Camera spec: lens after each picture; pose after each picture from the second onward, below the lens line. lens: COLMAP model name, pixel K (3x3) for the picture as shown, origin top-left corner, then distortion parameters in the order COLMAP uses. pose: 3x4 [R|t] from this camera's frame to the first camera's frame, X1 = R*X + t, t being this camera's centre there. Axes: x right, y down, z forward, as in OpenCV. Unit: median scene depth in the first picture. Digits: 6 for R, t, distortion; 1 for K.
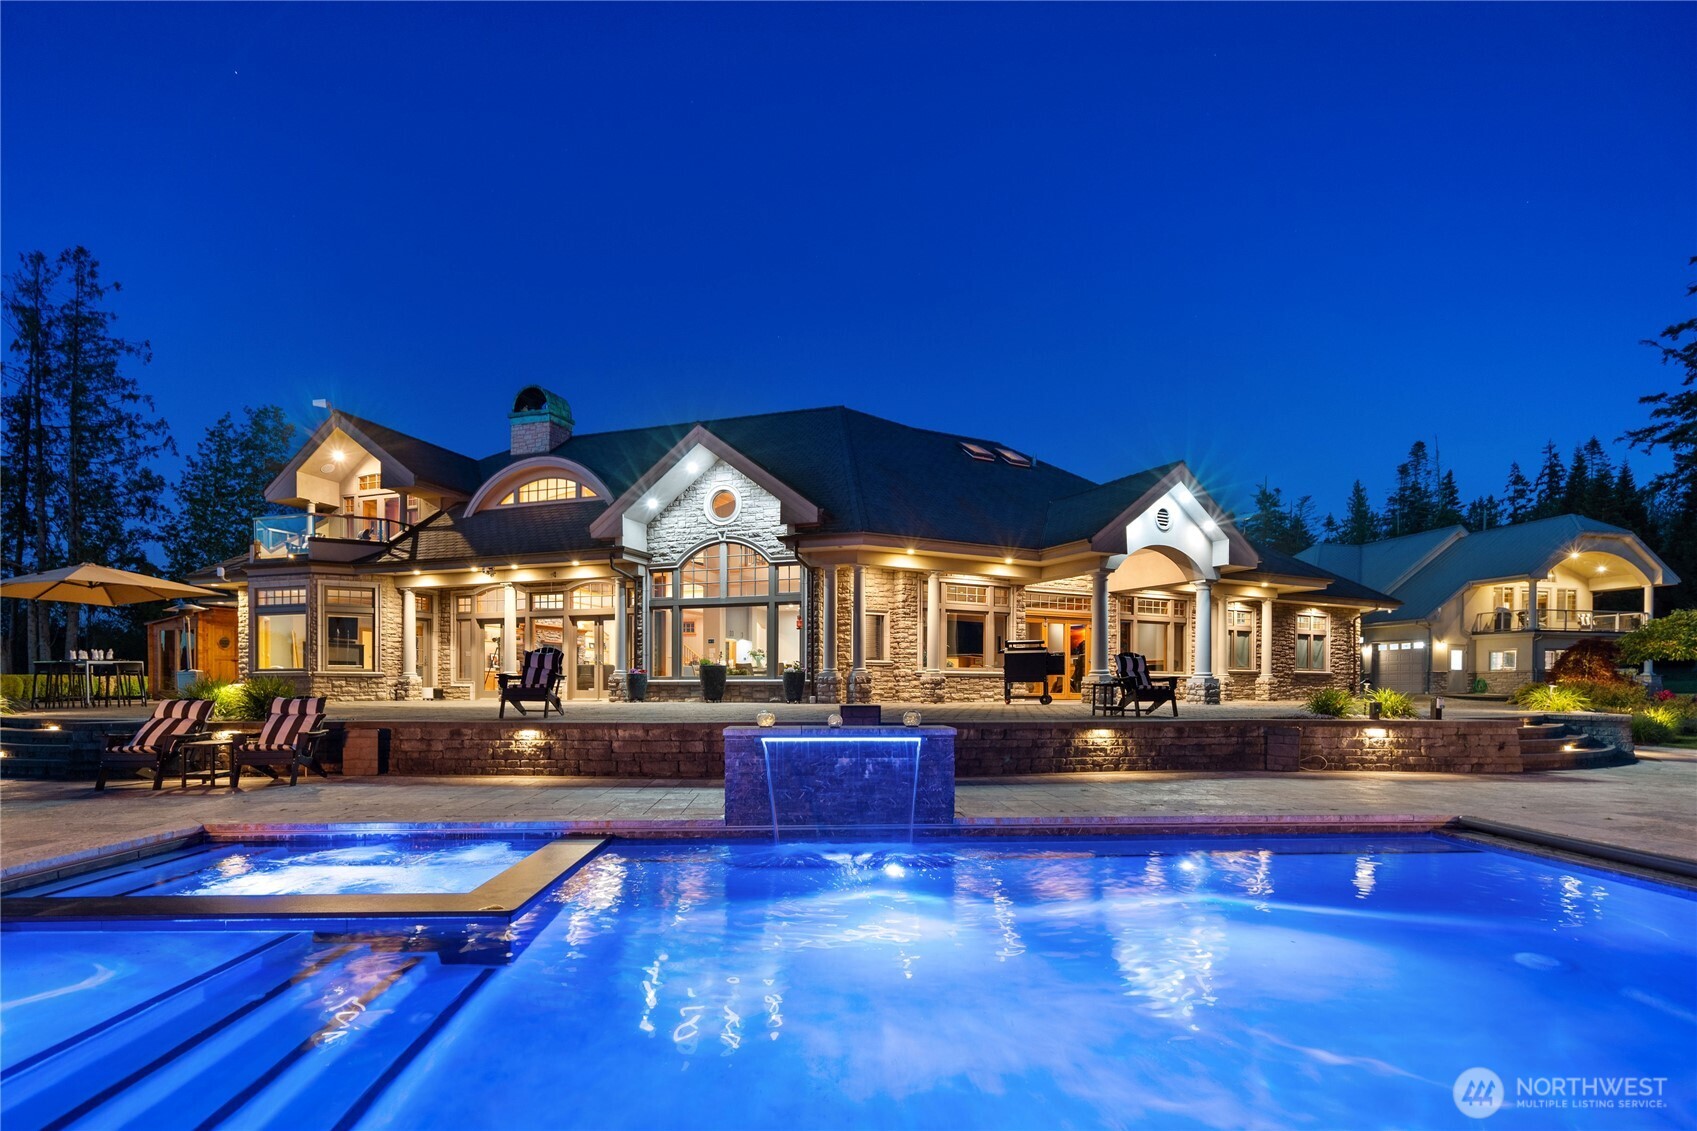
lens RADIAL K [[782.9, 0, 771.5], [0, 782.9, 714.4], [0, 0, 1]] dist [-0.002573, -0.000233]
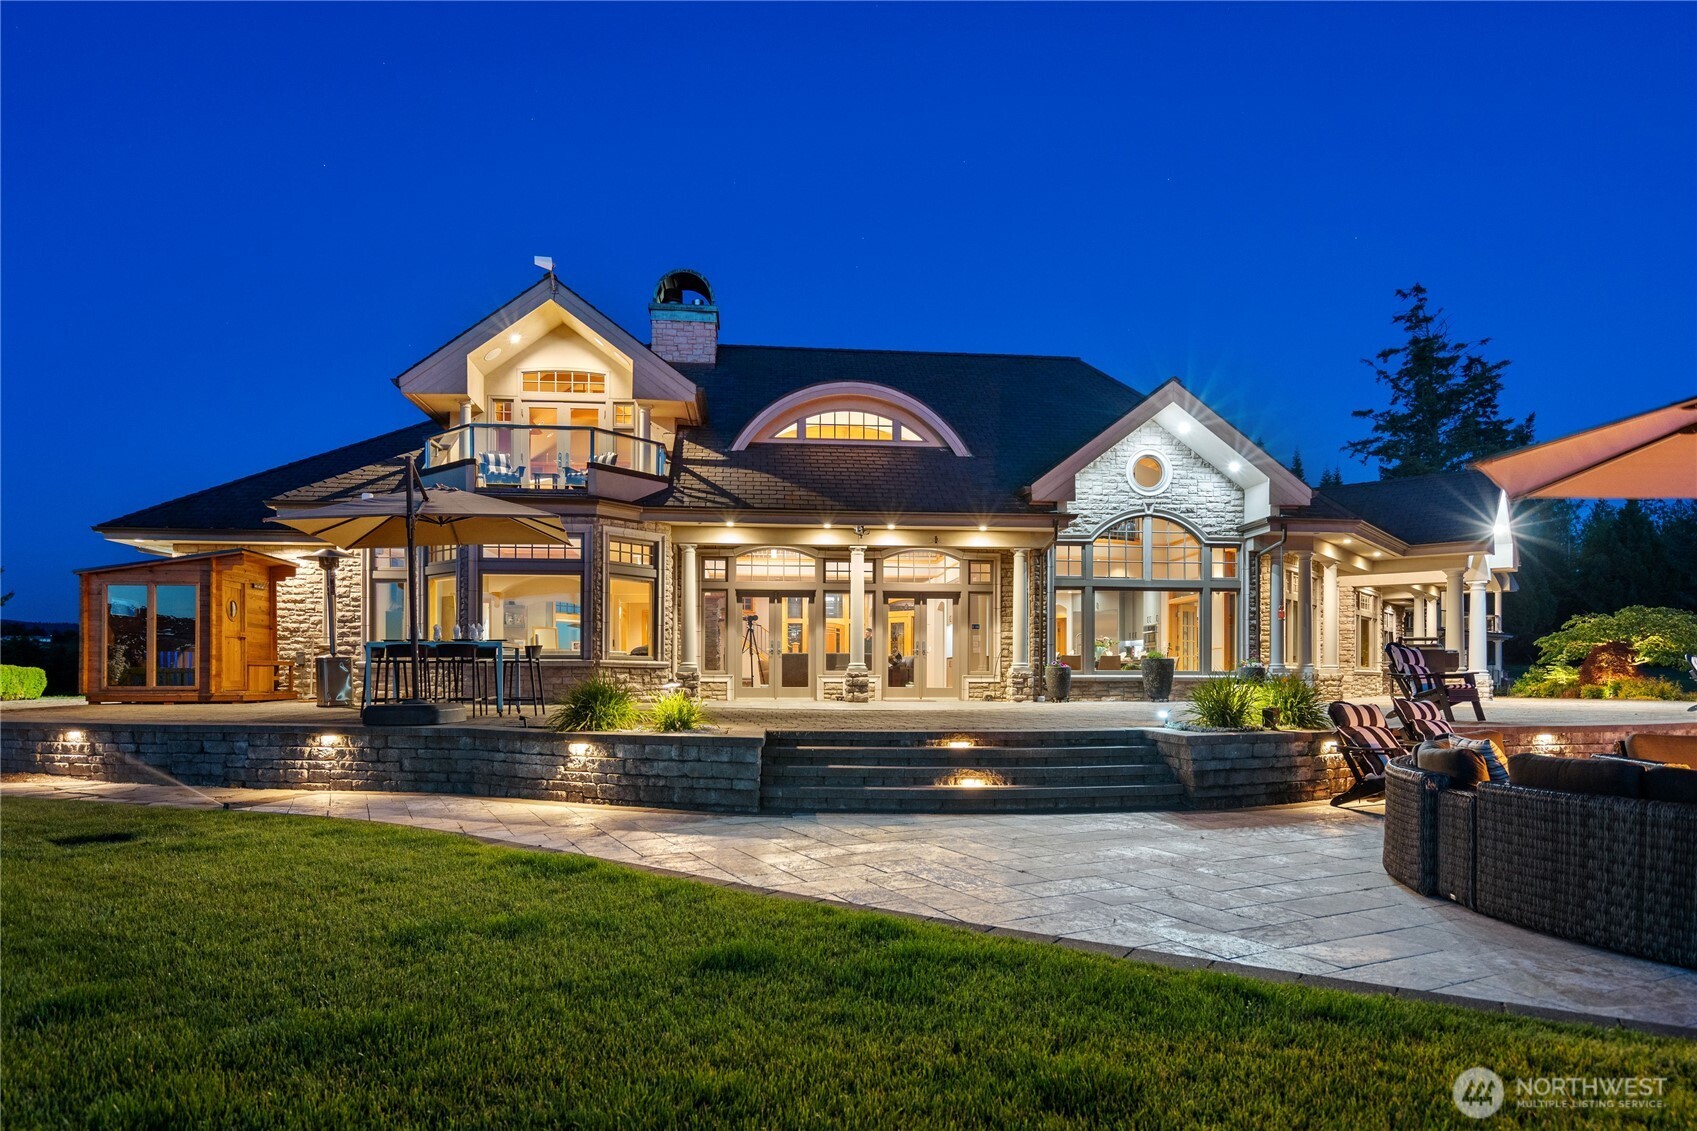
lens RADIAL K [[1022.1, 0, 868.7], [0, 1022.1, 686.5], [0, 0, 1]] dist [0.003395, -0.002881]
pose [[0.909627, -0.001844, 0.415422, -0.682010], [0.014037, 0.999556, -0.026298, -0.005690], [-0.415189, 0.029752, 0.909249, 0.093372]]
